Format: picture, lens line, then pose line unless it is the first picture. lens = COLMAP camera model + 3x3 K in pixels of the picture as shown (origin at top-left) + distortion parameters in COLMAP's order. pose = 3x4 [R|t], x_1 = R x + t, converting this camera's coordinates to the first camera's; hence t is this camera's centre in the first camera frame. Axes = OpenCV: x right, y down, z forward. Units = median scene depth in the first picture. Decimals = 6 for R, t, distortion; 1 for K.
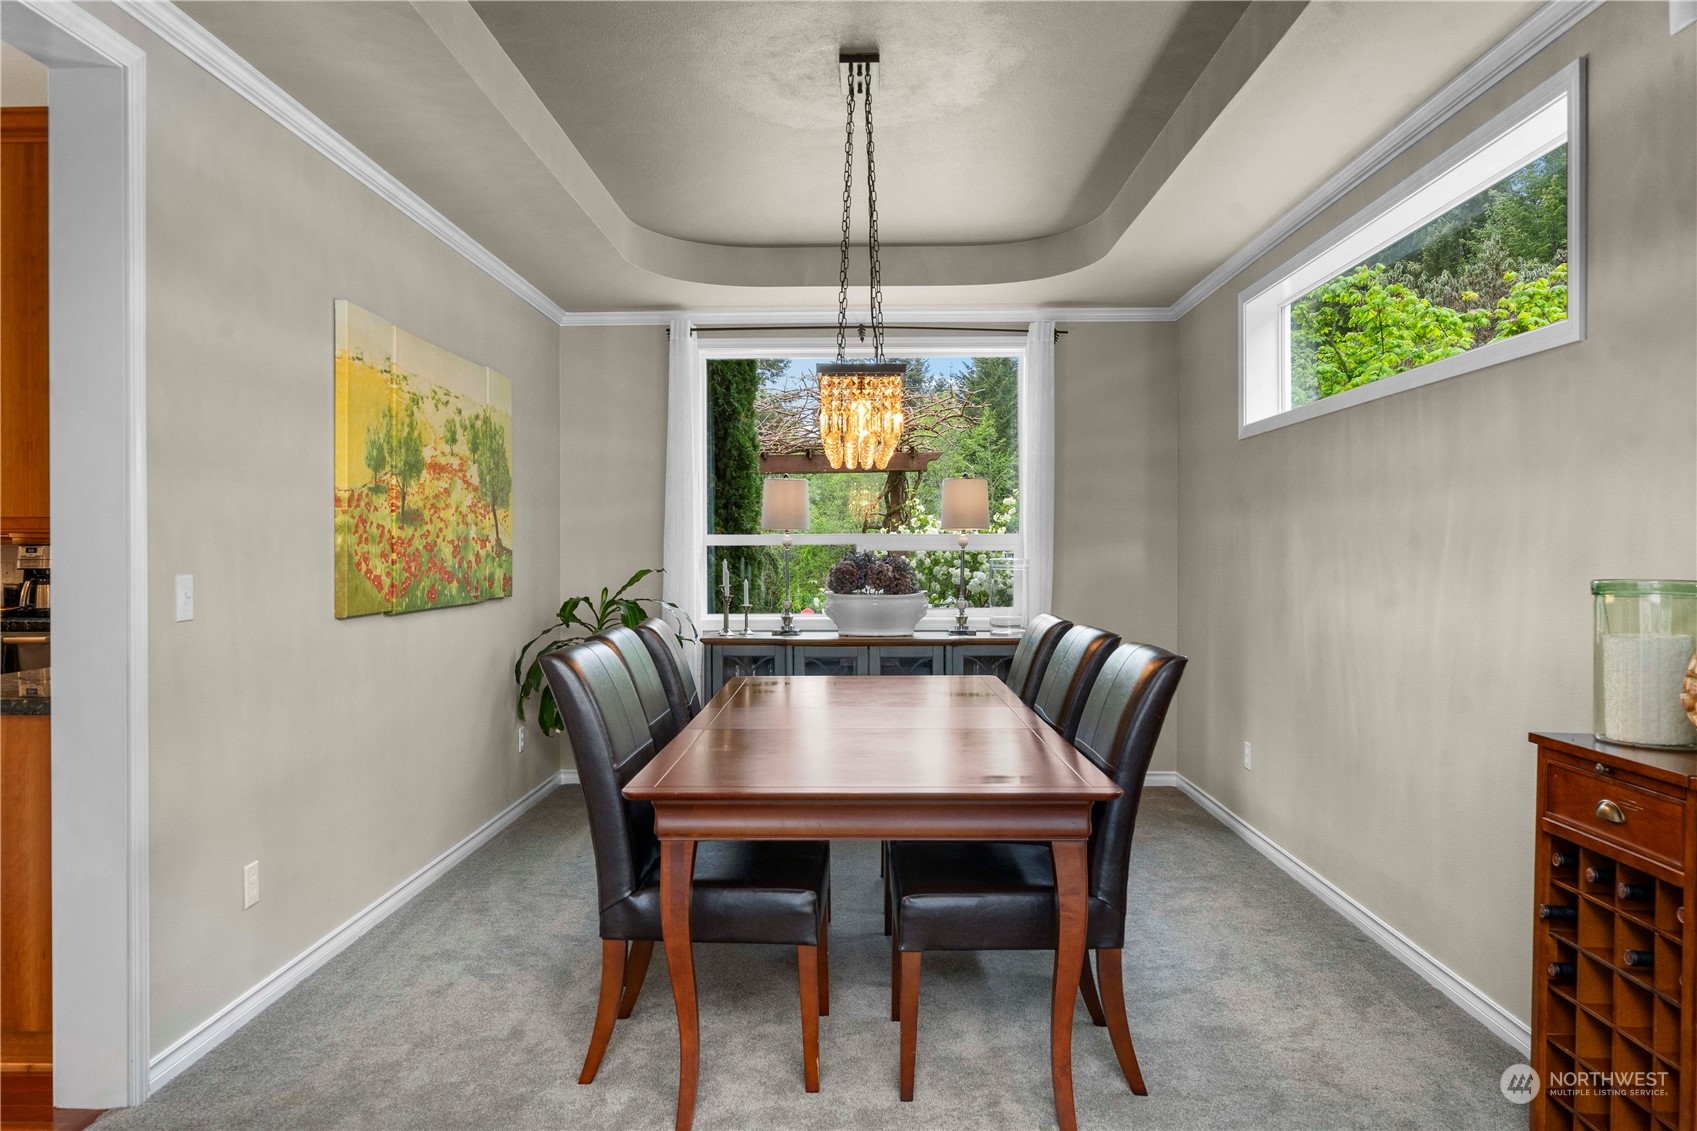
lens RADIAL K [[1162.9, 0, 850.9], [0, 1162.9, 556.0], [0, 0, 1]] dist [0.008288, -0.008138]
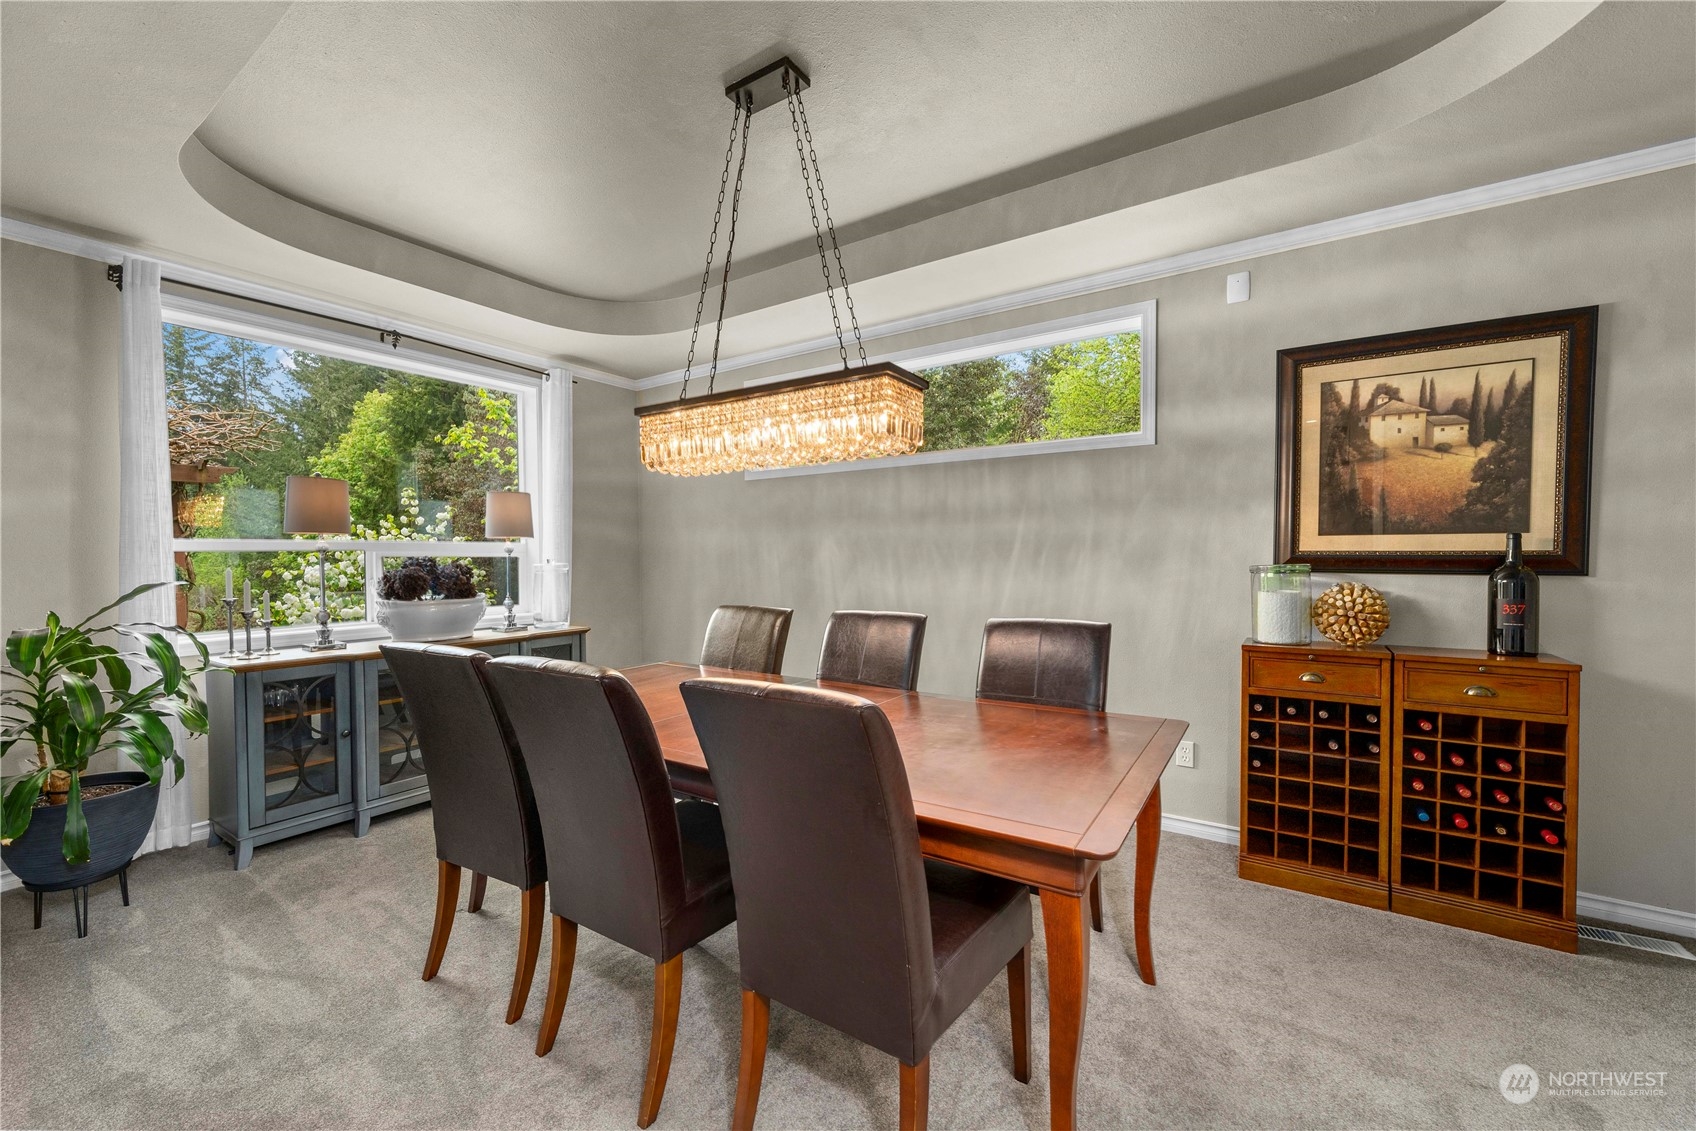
lens RADIAL K [[670.8, 0, 844.7], [0, 670.8, 571.8], [0, 0, 1]] dist [0.000384, 0.000061]
pose [[0.542287, -0.026067, 0.839789, -0.280879], [0.015385, 0.999659, 0.021095, 0.002154], [-0.840053, 0.001481, 0.542503, 0.376252]]
